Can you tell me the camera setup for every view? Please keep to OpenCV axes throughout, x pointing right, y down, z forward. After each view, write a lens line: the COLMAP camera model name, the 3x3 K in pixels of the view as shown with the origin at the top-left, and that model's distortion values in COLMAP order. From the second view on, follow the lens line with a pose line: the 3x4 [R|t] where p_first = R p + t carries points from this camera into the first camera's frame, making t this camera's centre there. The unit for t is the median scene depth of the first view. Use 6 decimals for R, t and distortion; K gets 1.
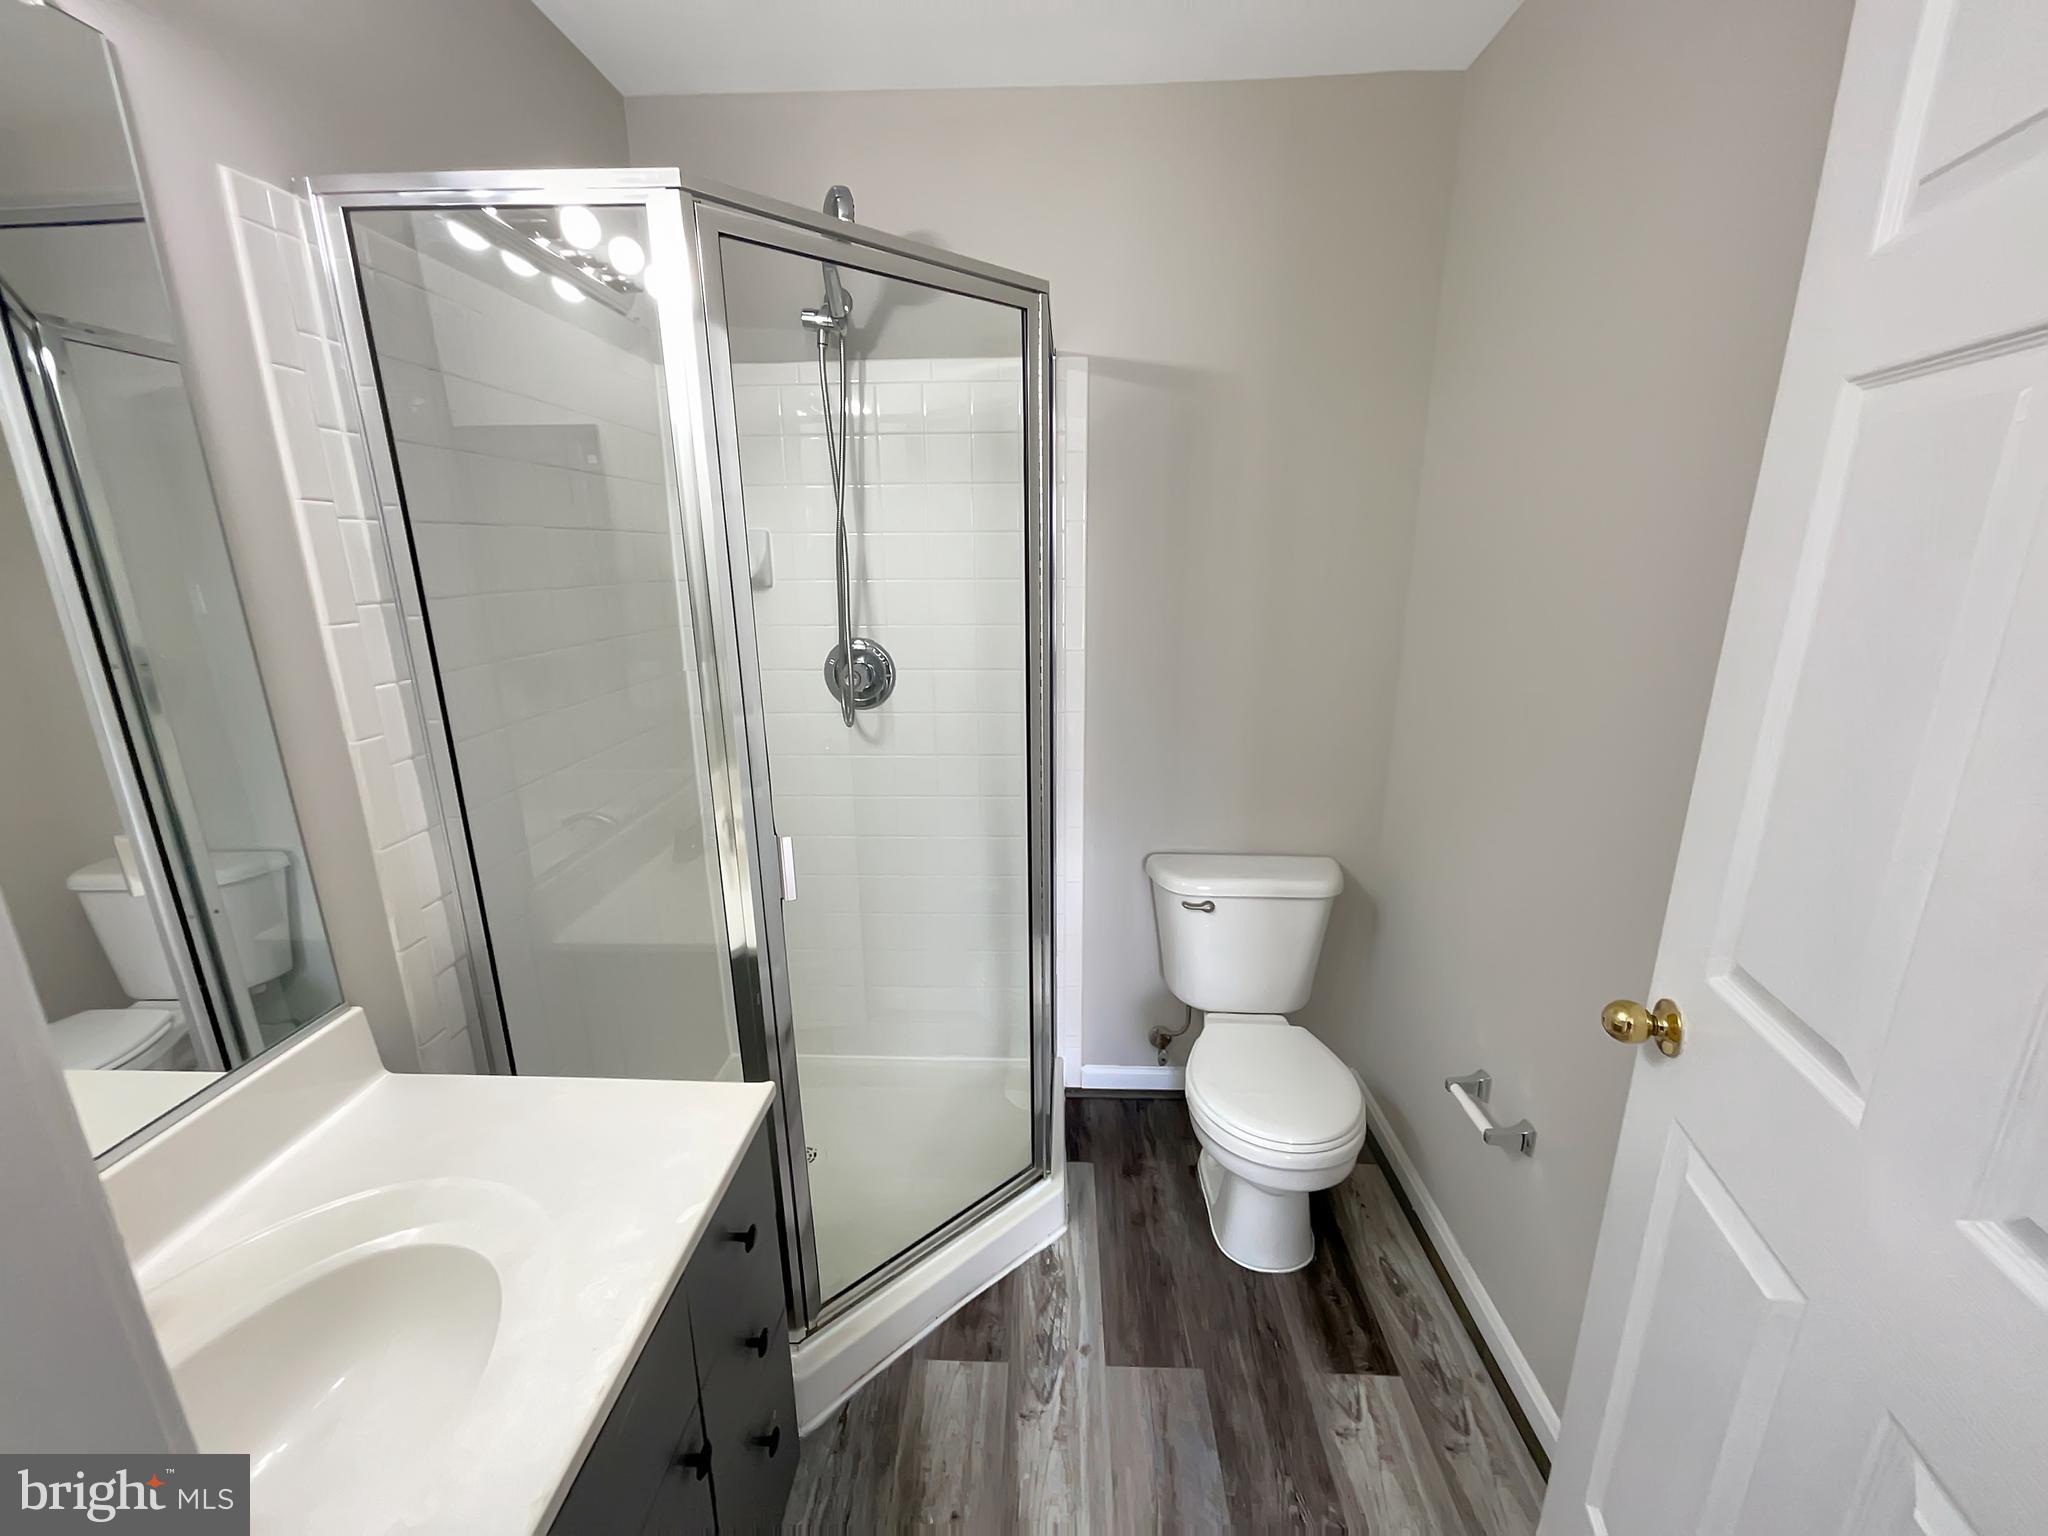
lens RADIAL K [[826.1, 0, 1022.6], [0, 826.1, 771.1], [0, 0, 1]] dist [-0.001015, 0.000002]
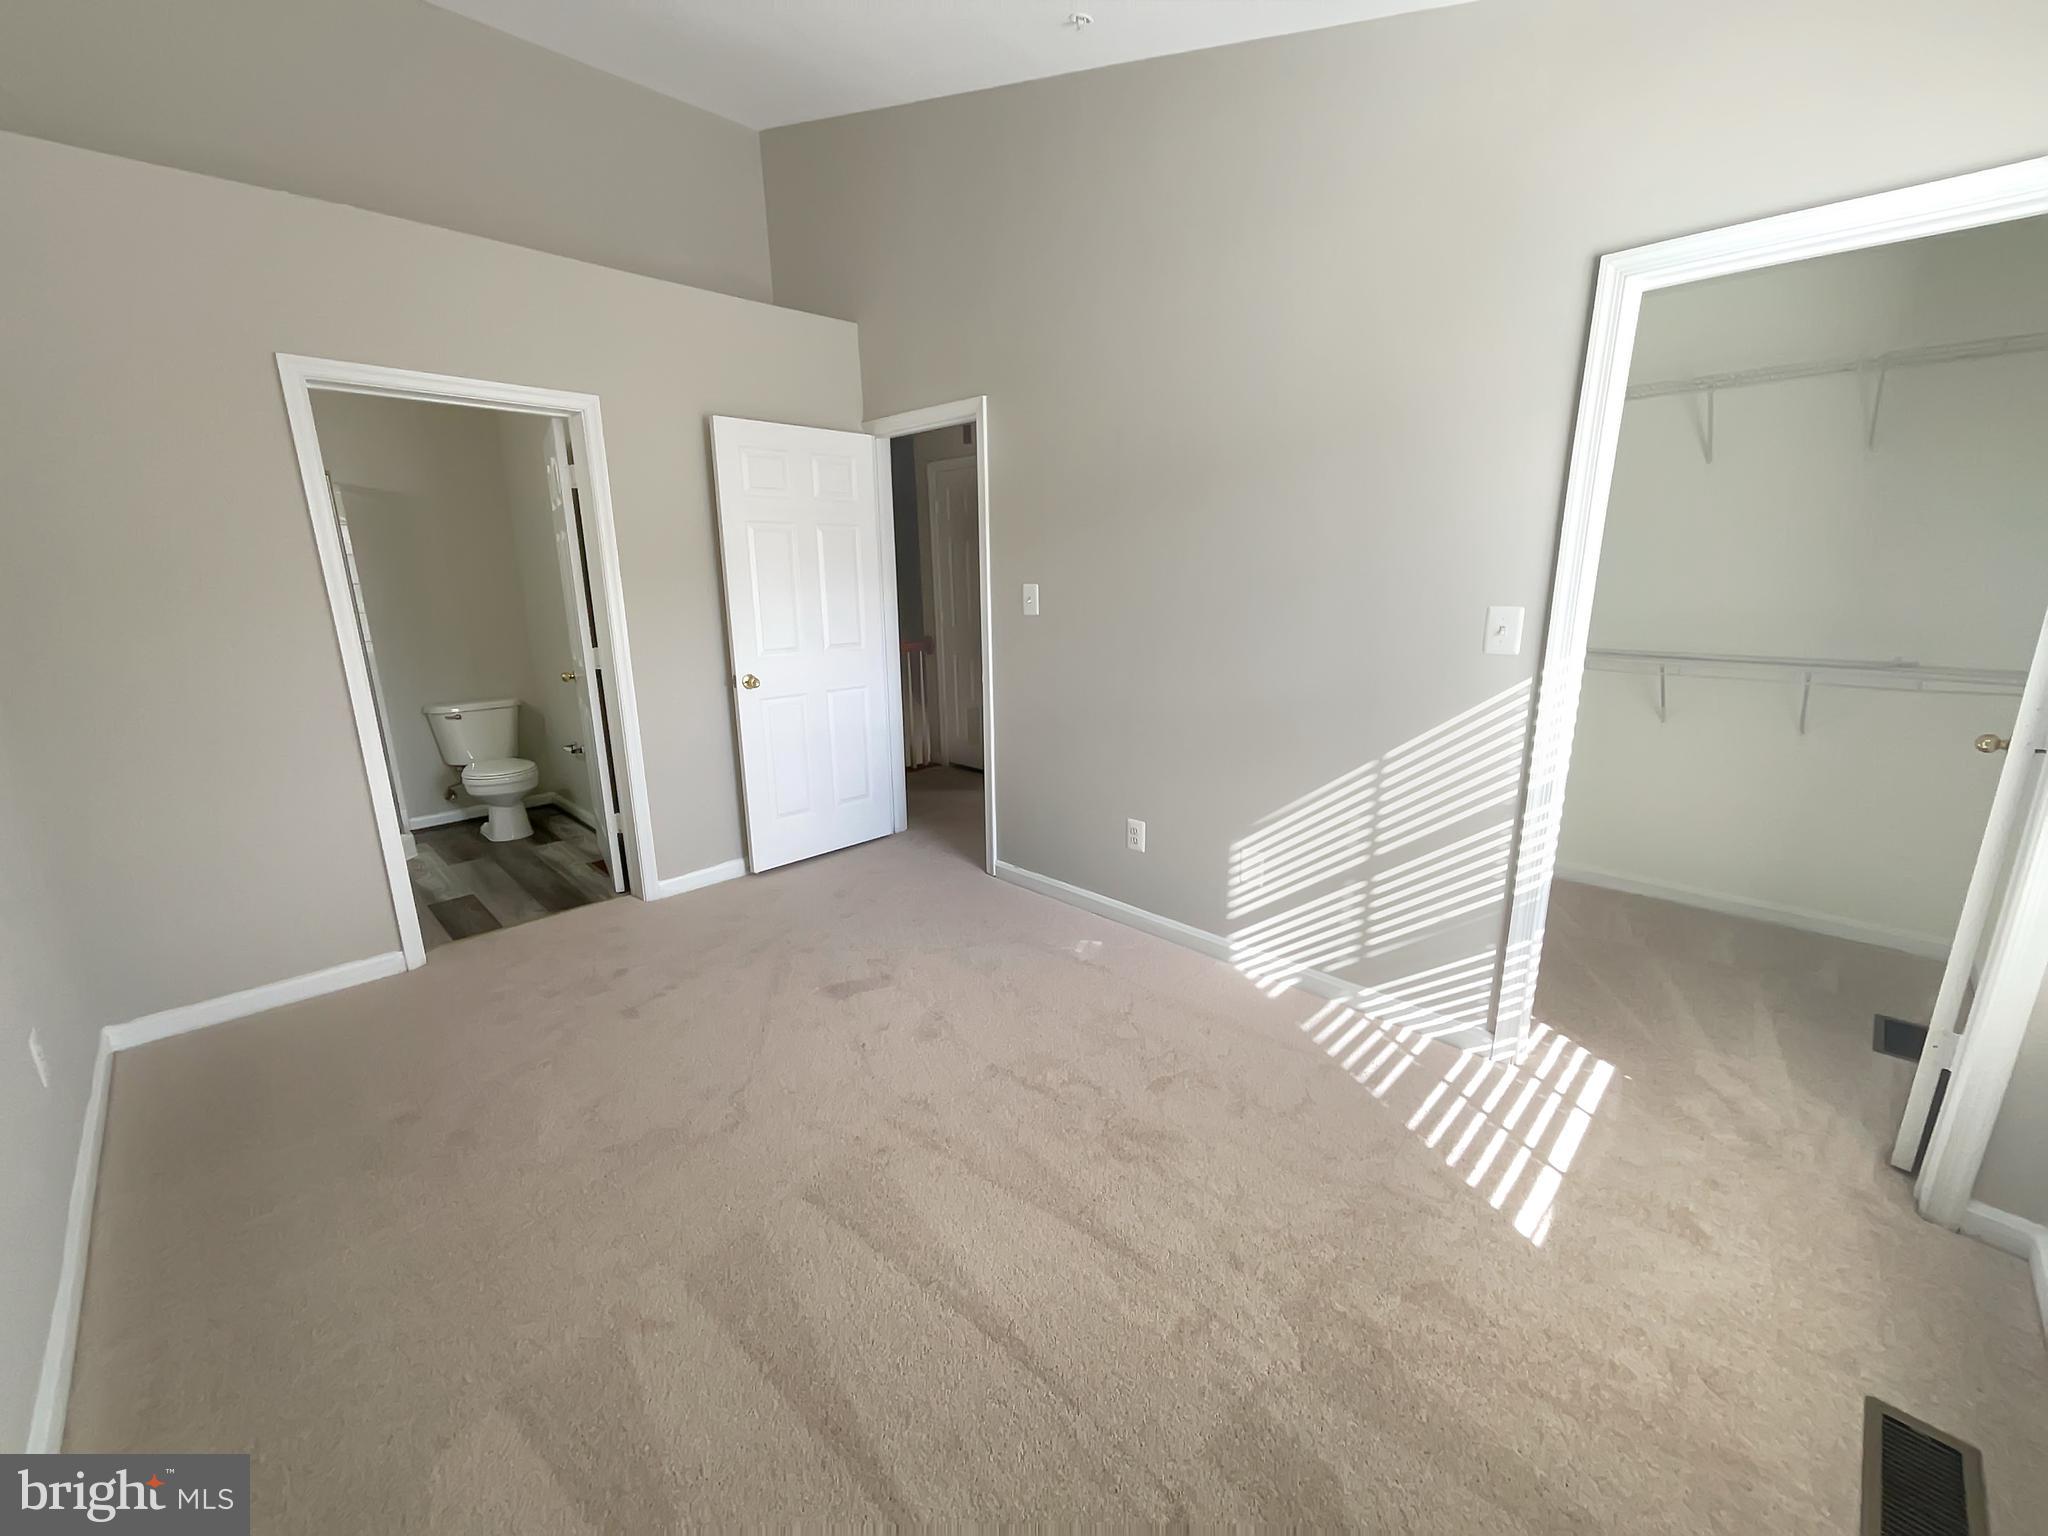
lens RADIAL K [[826.1, 0, 1025.4], [0, 826.1, 769.1], [0, 0, 1]] dist [-0.001015, 0.000002]
pose [[0.683282, -0.176626, 0.708469, -0.408816], [0.191504, 0.979684, 0.059547, 0.530471], [-0.704594, 0.094987, 0.703225, -1.991663]]
